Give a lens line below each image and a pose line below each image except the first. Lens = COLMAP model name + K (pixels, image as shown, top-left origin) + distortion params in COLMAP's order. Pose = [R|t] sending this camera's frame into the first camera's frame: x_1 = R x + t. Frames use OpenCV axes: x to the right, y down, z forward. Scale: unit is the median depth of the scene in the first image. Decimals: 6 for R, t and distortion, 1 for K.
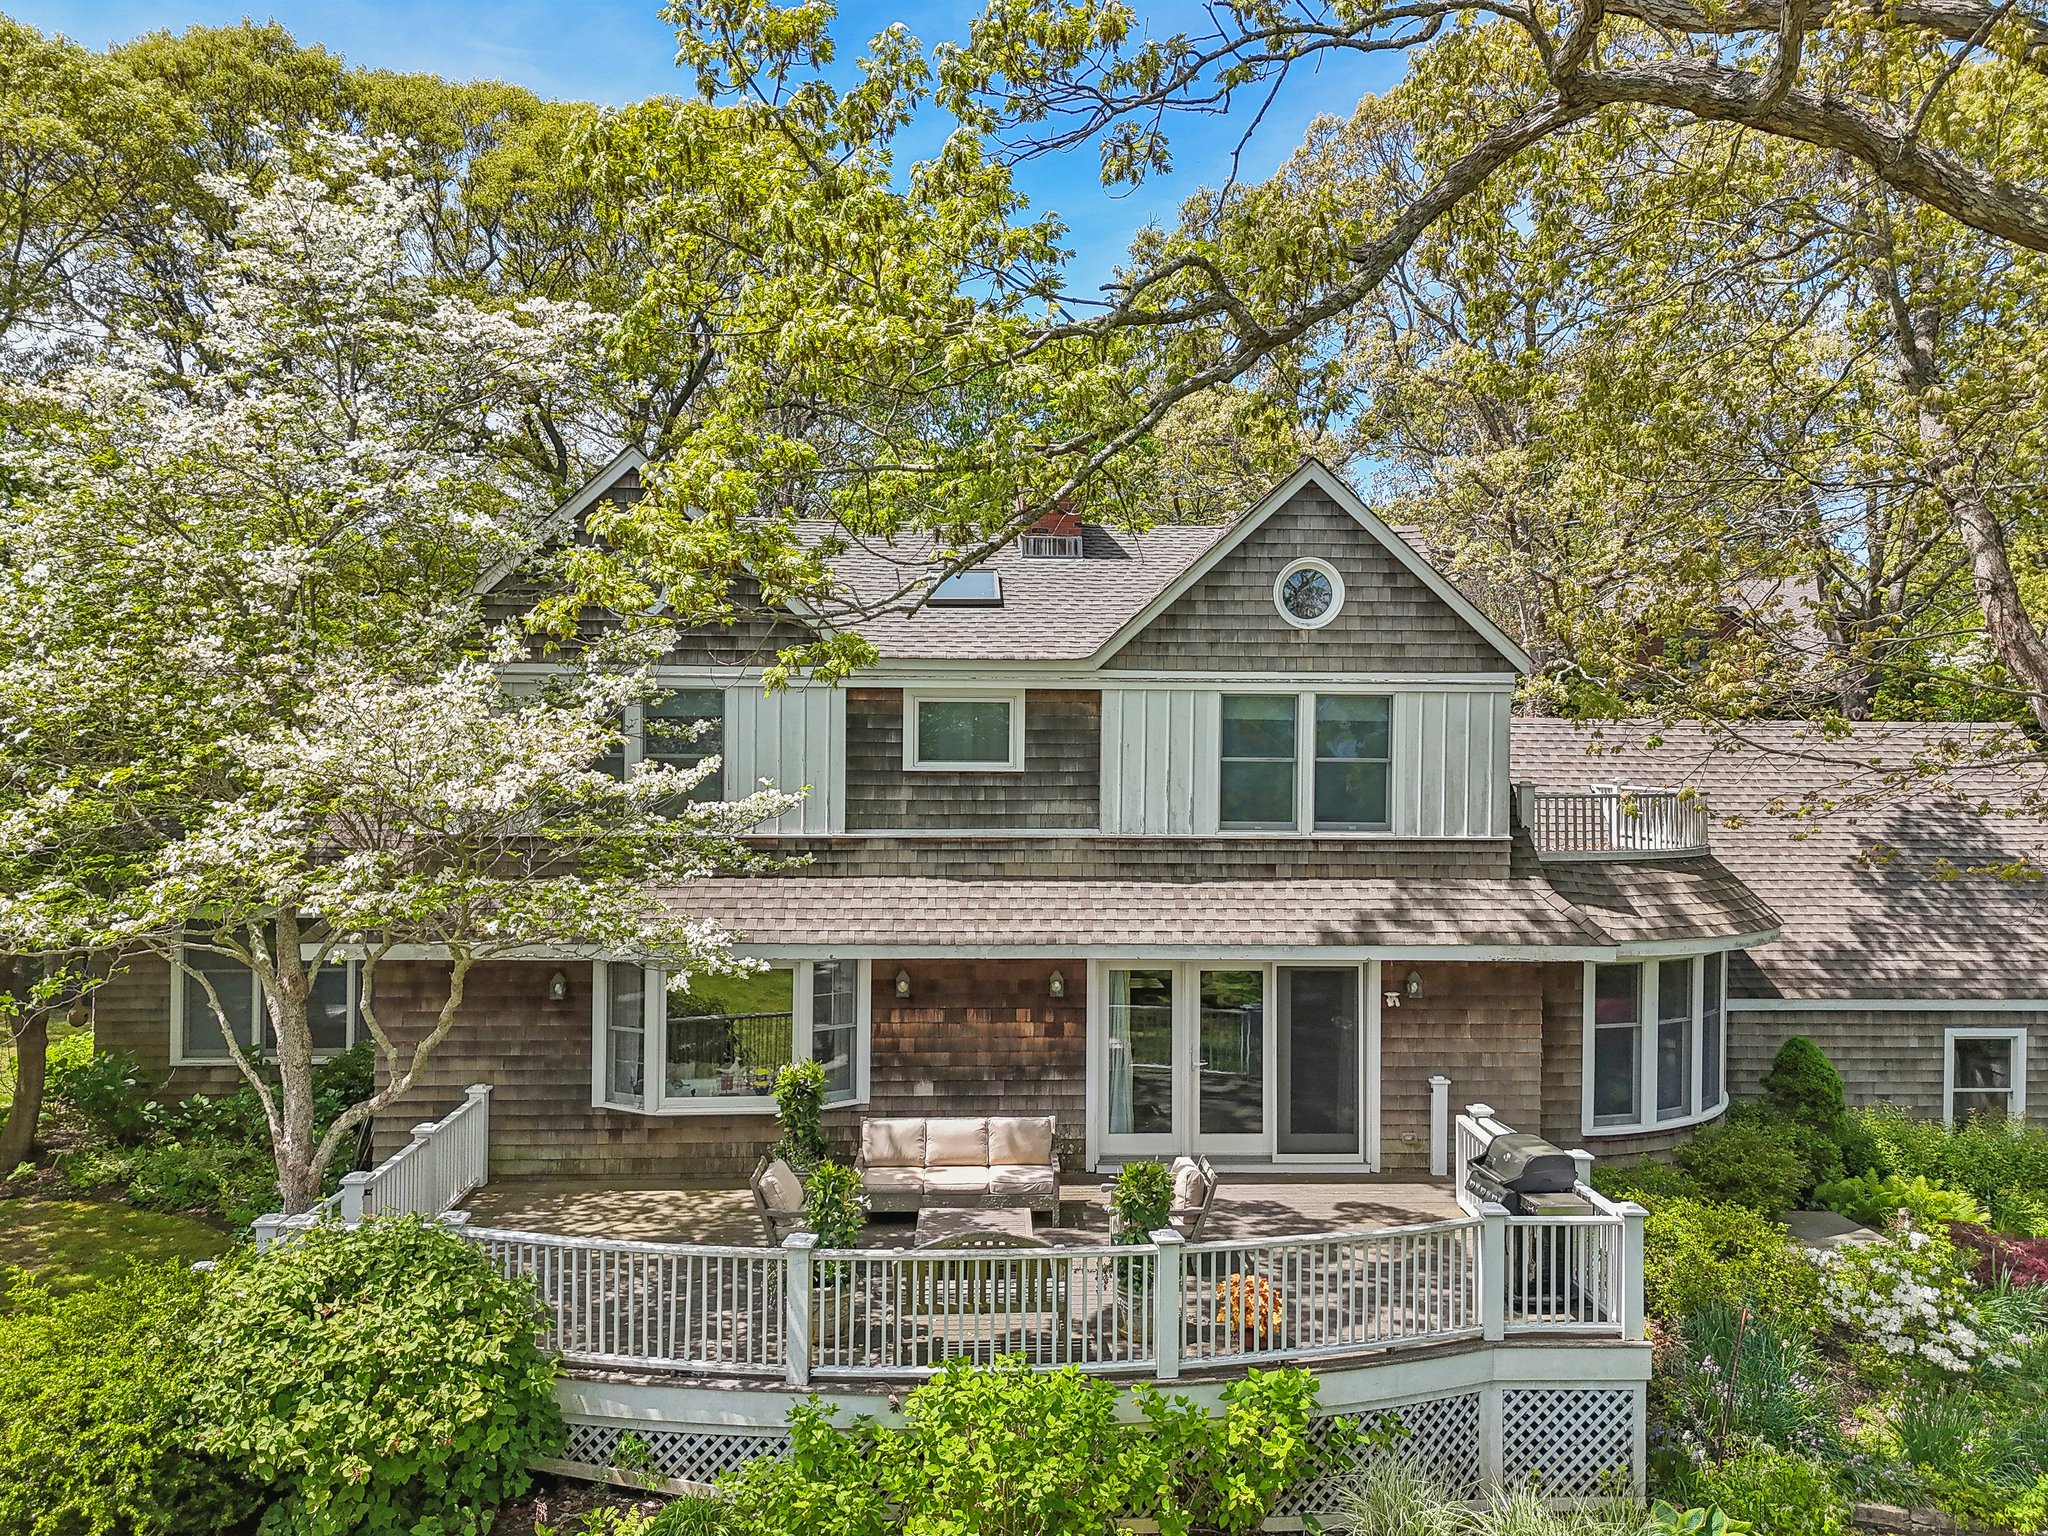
lens RADIAL K [[1507.8, 0, 1014.8], [0, 1507.8, 759.8], [0, 0, 1]] dist [0.026255, -0.018064]
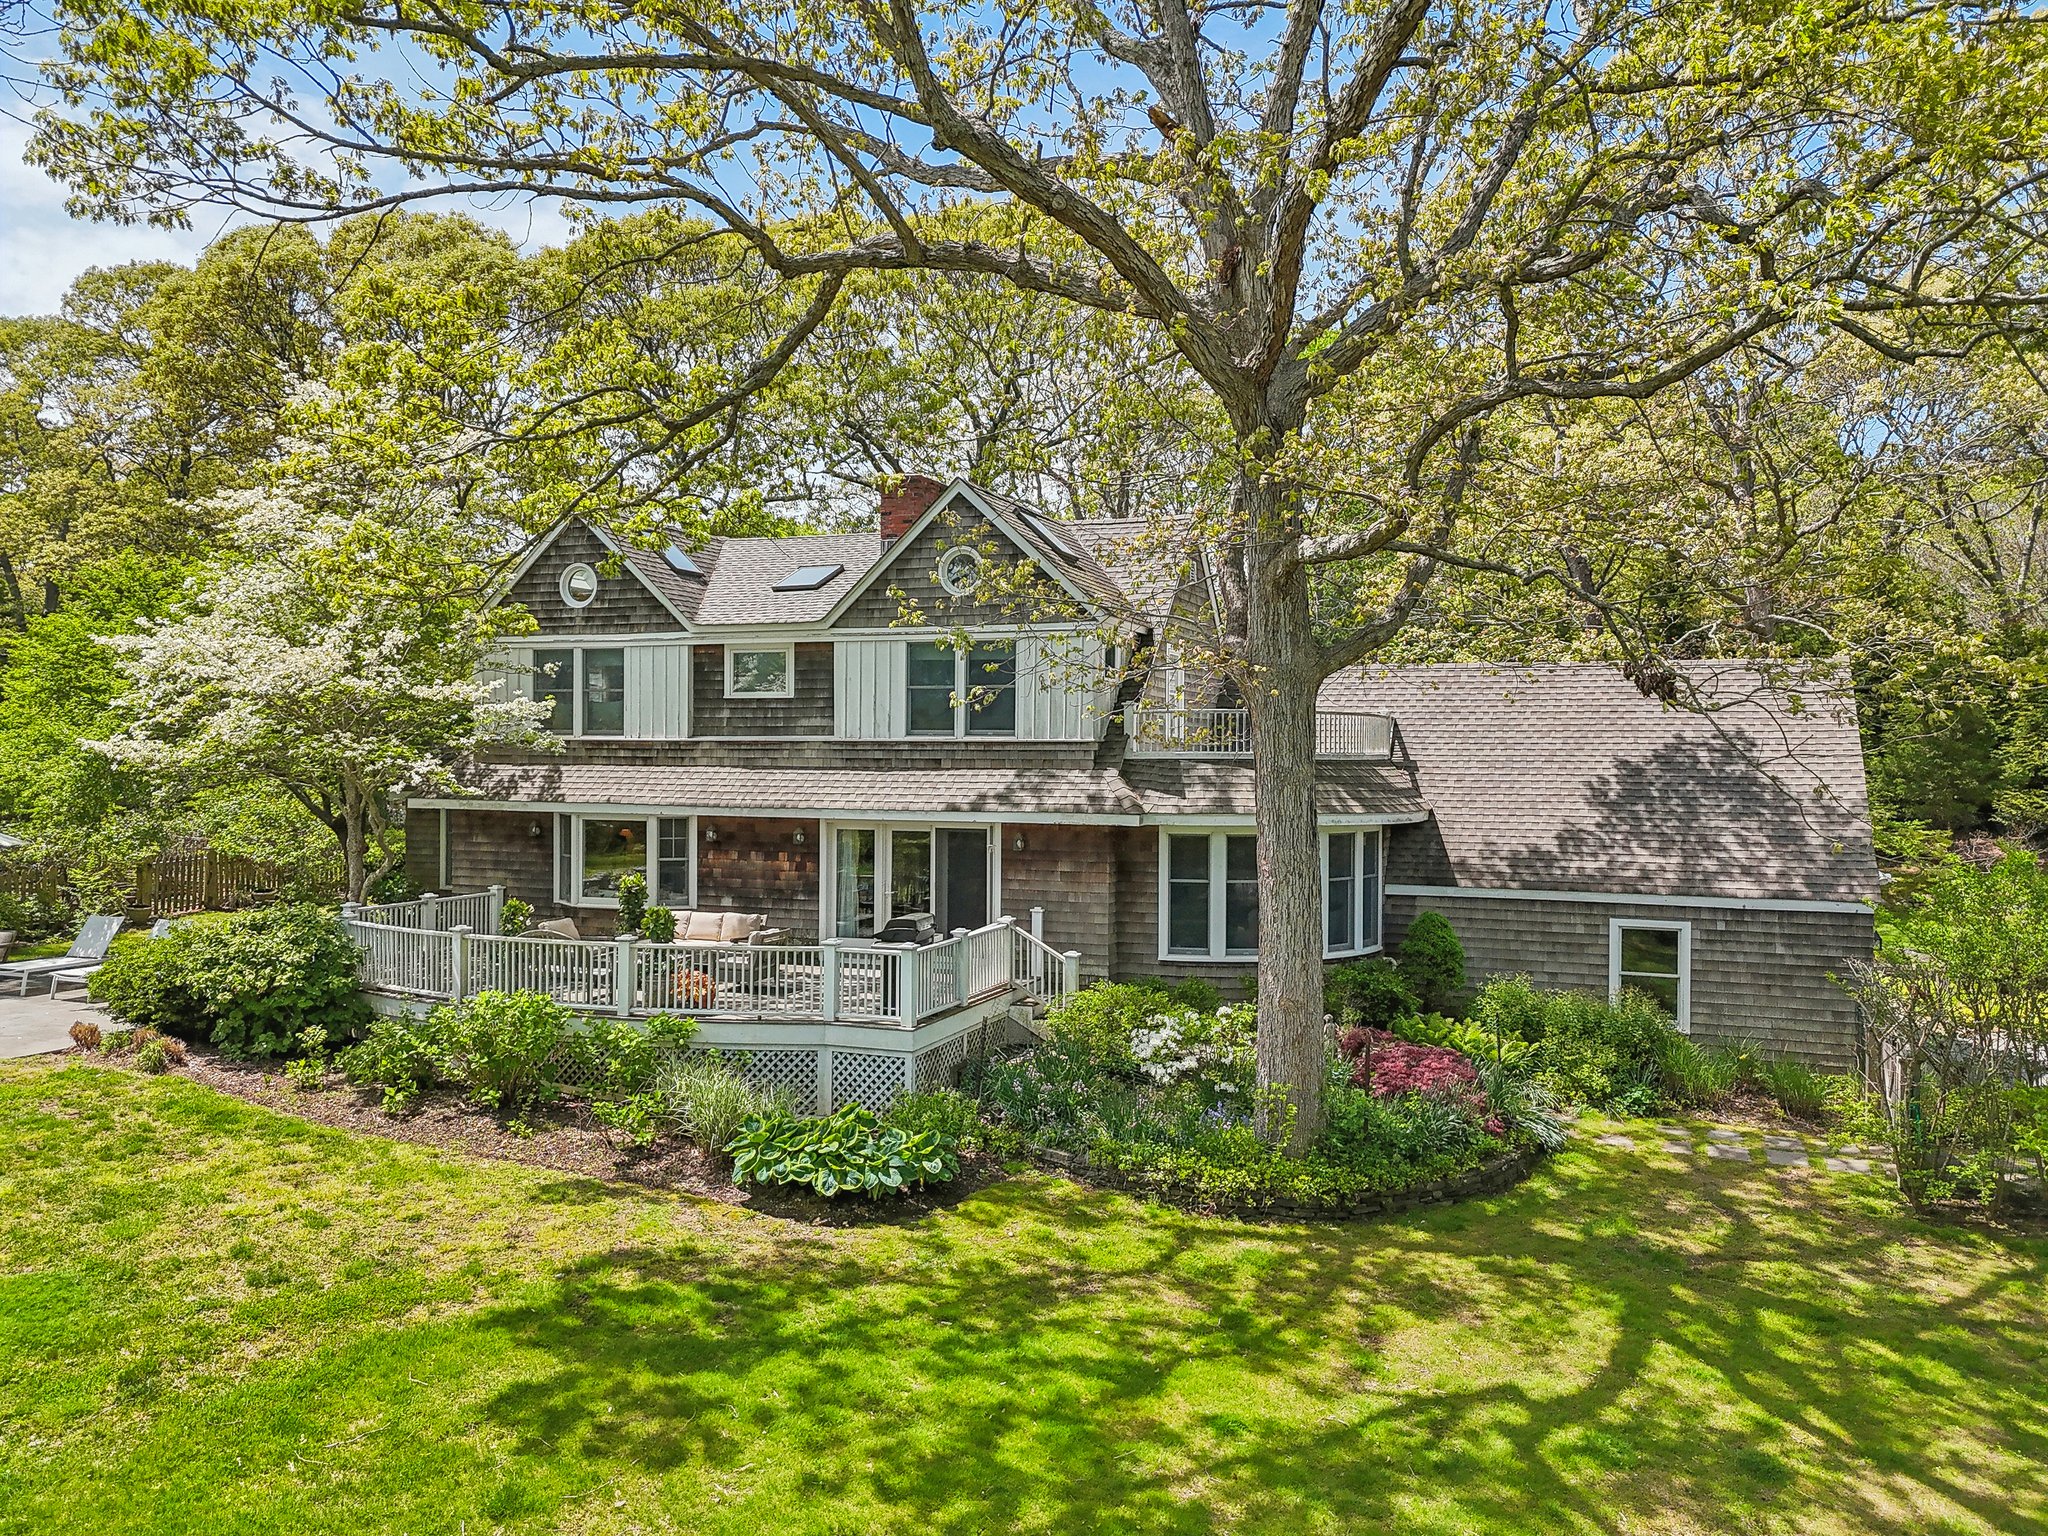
lens RADIAL K [[1507.8, 0, 1043.2], [0, 1507.8, 769.6], [0, 0, 1]] dist [0.026255, -0.018064]
pose [[0.919262, 0.004634, -0.393619, 0.837599], [-0.002031, 0.999973, 0.007030, 0.069212], [0.393641, -0.005663, 0.919247, -0.297125]]
